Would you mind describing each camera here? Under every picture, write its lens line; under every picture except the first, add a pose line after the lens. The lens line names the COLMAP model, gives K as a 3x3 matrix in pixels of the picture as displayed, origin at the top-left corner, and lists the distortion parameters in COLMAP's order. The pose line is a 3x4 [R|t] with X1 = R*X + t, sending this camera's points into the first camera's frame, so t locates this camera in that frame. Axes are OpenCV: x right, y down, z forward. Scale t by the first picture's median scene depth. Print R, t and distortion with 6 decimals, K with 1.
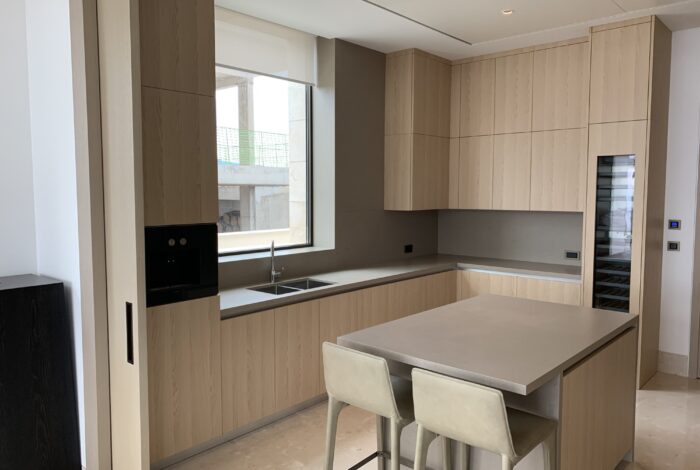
lens RADIAL K [[537.7, 0, 346.6], [0, 537.7, 228.1], [0, 0, 1]] dist [0.052888, -0.065087]
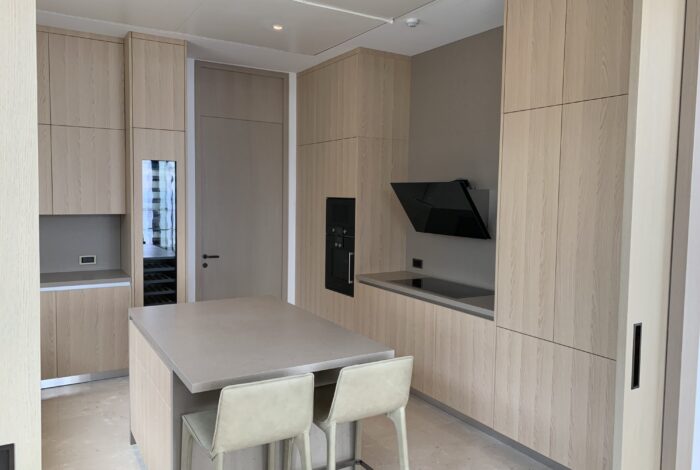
lens RADIAL K [[537.7, 0, 346.6], [0, 537.7, 228.1], [0, 0, 1]] dist [0.052888, -0.065087]
pose [[0.297584, -0.058004, 0.952932, -0.396812], [0.053616, 0.997593, 0.043979, -0.026398], [-0.953189, 0.038005, 0.299977, 0.312632]]
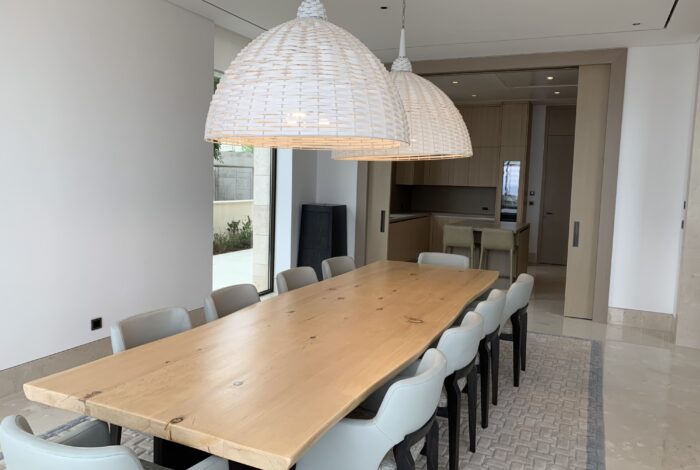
lens RADIAL K [[537.7, 0, 346.6], [0, 537.7, 228.1], [0, 0, 1]] dist [0.052888, -0.065087]
pose [[0.956461, 0.001933, 0.291854, -0.748120], [-0.009193, 0.999681, 0.023505, 0.089211], [-0.291716, -0.025164, 0.956174, -0.869109]]
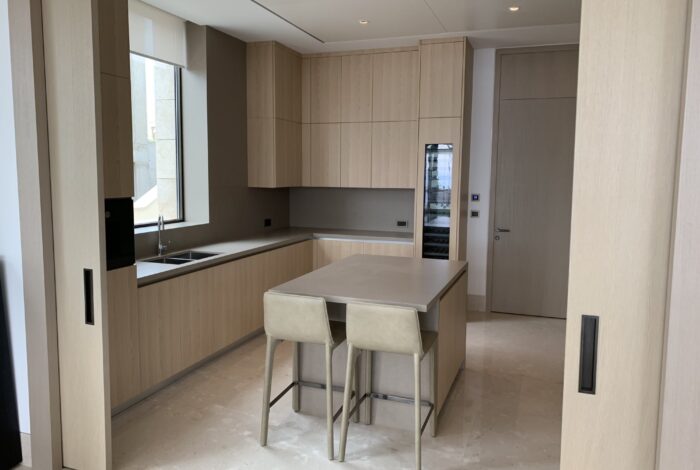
lens RADIAL K [[537.7, 0, 346.6], [0, 537.7, 228.1], [0, 0, 1]] dist [0.052888, -0.065087]
pose [[0.931297, -0.028640, 0.363133, -0.165478], [0.016078, 0.999165, 0.037569, 0.013039], [-0.363906, -0.029150, 0.930979, -0.106712]]
